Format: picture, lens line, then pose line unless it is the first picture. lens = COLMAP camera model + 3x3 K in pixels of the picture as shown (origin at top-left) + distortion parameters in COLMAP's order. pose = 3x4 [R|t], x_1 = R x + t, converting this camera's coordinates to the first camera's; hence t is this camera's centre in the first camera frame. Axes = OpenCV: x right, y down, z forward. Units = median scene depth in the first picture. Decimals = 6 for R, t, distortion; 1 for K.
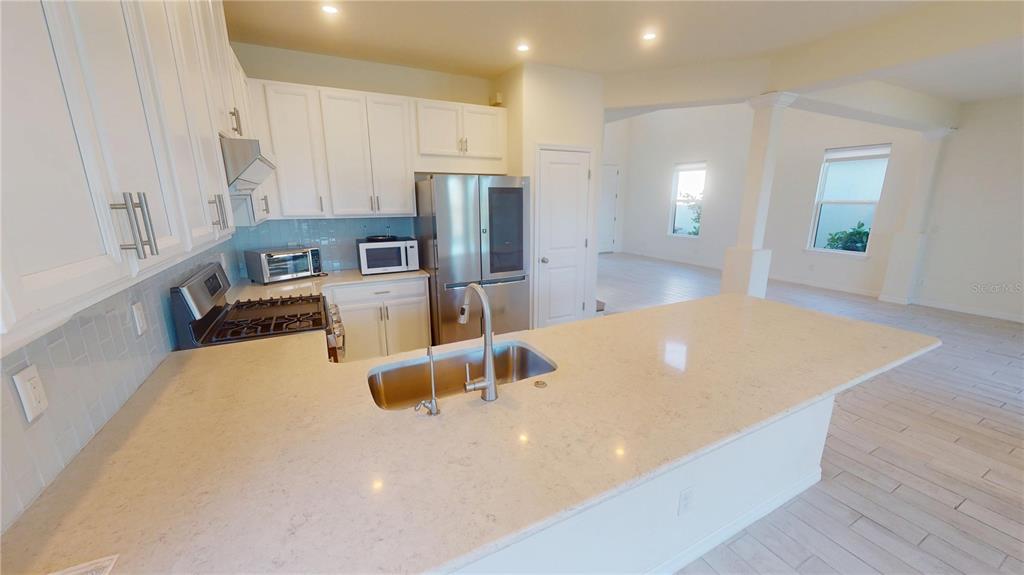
lens RADIAL K [[375.4, 0, 513.4], [0, 375.4, 291.2], [0, 0, 1]] dist [0.000113, -0.000046]
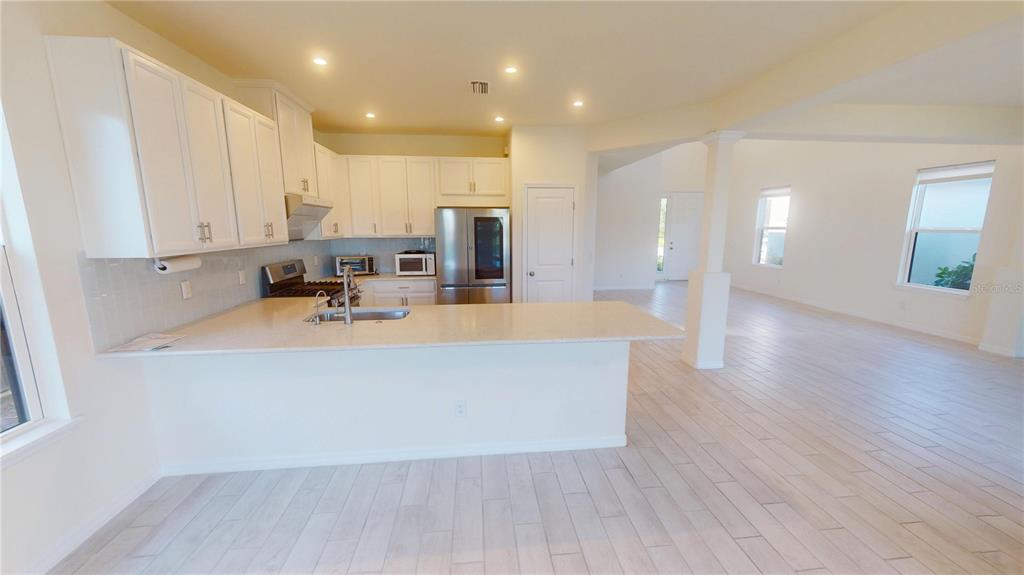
lens RADIAL K [[375.4, 0, 518.7], [0, 375.4, 298.3], [0, 0, 1]] dist [0.000113, -0.000046]
pose [[0.931260, 0.070645, -0.357442, 0.550108], [-0.089095, 0.995394, -0.035392, 0.052423], [0.353295, 0.064805, 0.933265, -0.201210]]
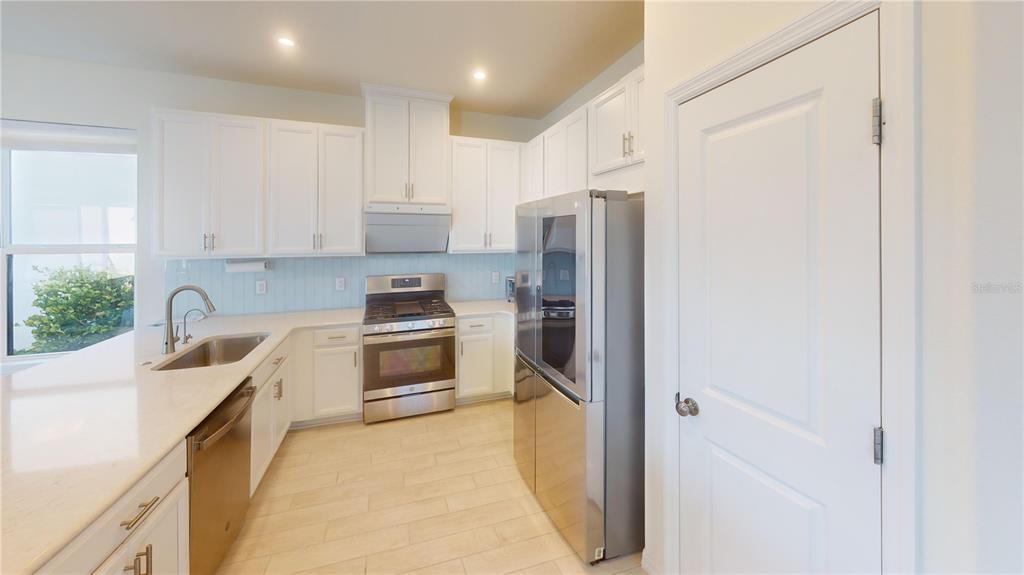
lens RADIAL K [[375.4, 0, 509.4], [0, 375.4, 290.0], [0, 0, 1]] dist [0.000113, -0.000046]
pose [[-0.140280, 0.148995, -0.978837, 0.494660], [-0.239347, 0.954189, 0.179544, -0.232810], [0.960747, 0.259468, -0.098192, 0.915668]]
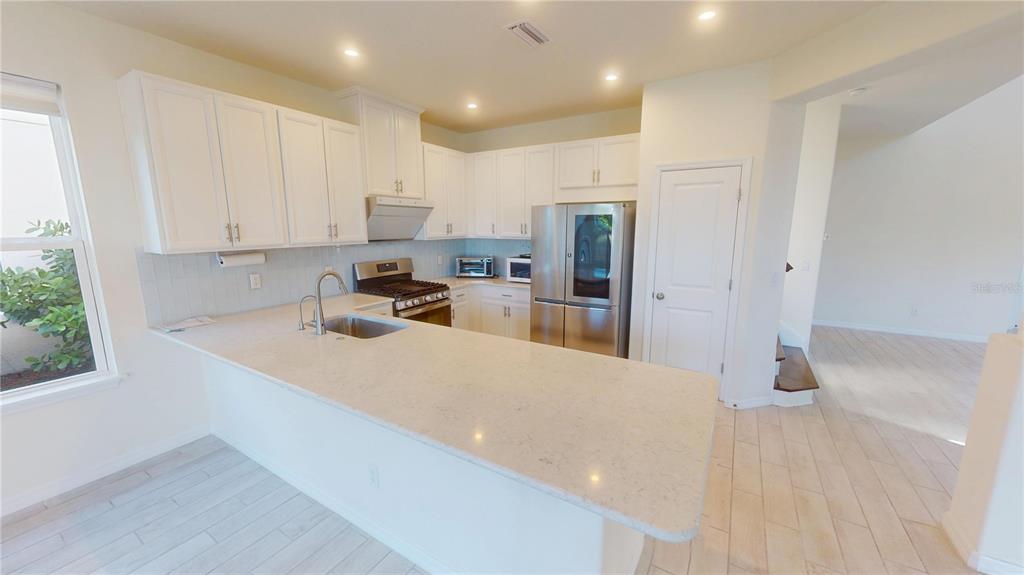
lens RADIAL K [[375.4, 0, 513.4], [0, 375.4, 297.1], [0, 0, 1]] dist [0.000113, -0.000046]
pose [[0.508419, 0.164269, -0.845296, 0.710118], [-0.208906, 0.975840, 0.063987, -0.073107], [0.835385, 0.144055, 0.530453, 0.289283]]
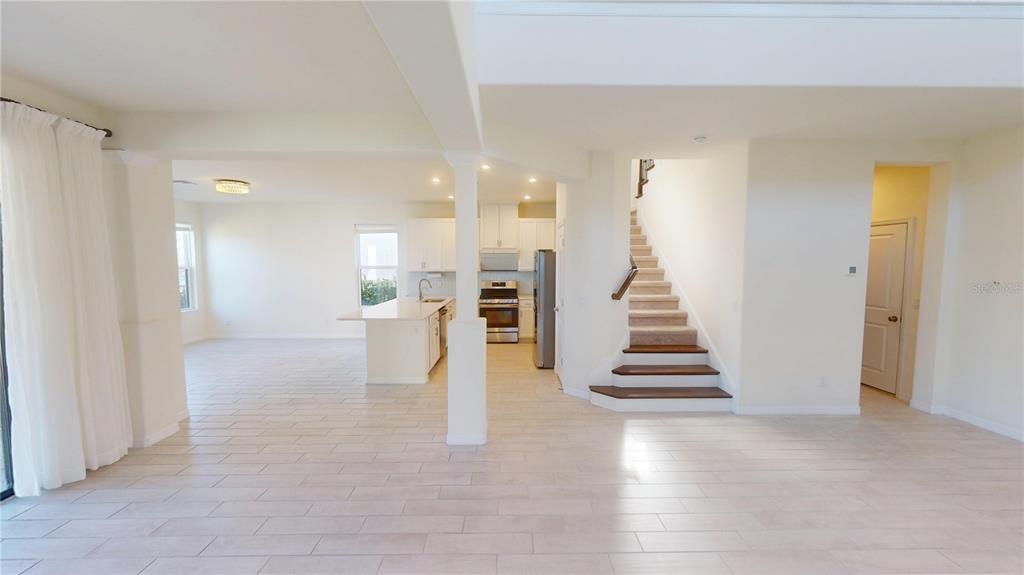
lens RADIAL K [[375.4, 0, 512.0], [0, 375.4, 289.4], [0, 0, 1]] dist [0.000113, -0.000046]
pose [[-0.449658, 0.080265, -0.889587, 1.458848], [-0.210806, 0.958282, 0.193018, -0.411846], [0.867968, 0.274323, -0.413979, 1.528273]]
